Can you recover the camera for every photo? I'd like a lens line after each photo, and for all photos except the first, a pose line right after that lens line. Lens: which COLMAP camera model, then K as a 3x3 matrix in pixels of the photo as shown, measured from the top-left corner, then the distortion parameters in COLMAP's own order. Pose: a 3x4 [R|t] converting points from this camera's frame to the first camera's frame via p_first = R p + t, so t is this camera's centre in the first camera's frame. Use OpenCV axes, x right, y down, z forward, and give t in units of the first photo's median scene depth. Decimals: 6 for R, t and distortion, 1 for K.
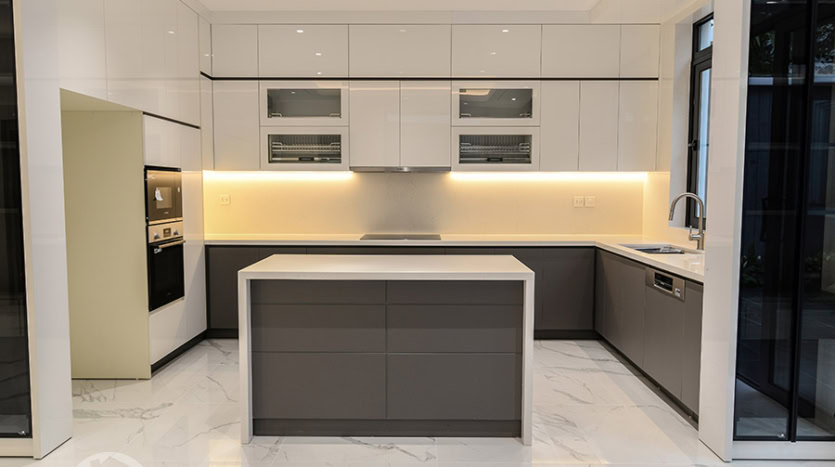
lens RADIAL K [[606.9, 0, 416.0], [0, 606.9, 235.2], [0, 0, 1]] dist [-0.013453, -0.000327]
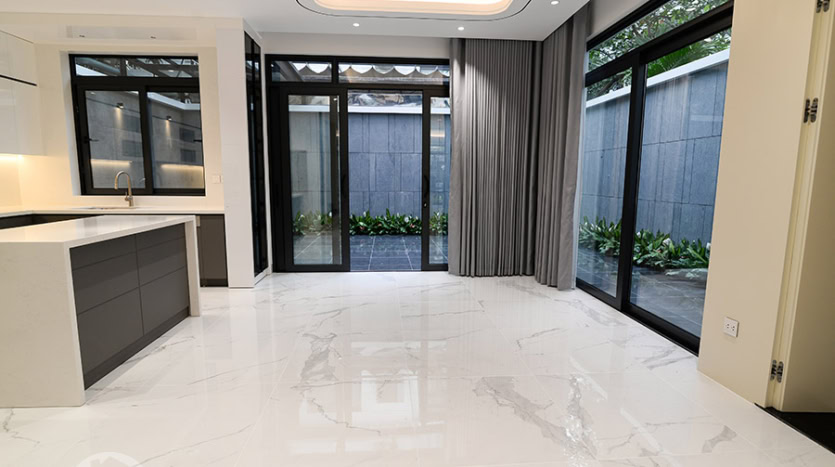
lens RADIAL K [[412.1, 0, 416.8], [0, 412.1, 233.1], [0, 0, 1]] dist [-0.019025, -0.000107]
pose [[-0.095477, -0.136806, 0.985986, -0.825701], [0.065787, 0.987478, 0.143384, -0.013011], [-0.993255, 0.078555, -0.085281, 0.377015]]
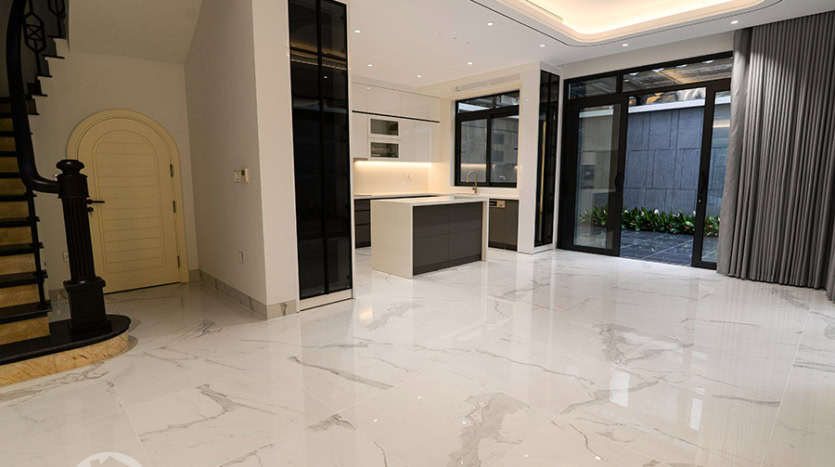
lens RADIAL K [[412.1, 0, 402.5], [0, 412.1, 236.2], [0, 0, 1]] dist [-0.019025, -0.000107]
pose [[0.731804, -0.104168, 0.673507, -1.113299], [0.055008, 0.994054, 0.093976, 0.027919], [-0.679291, -0.031723, 0.733183, -0.098752]]
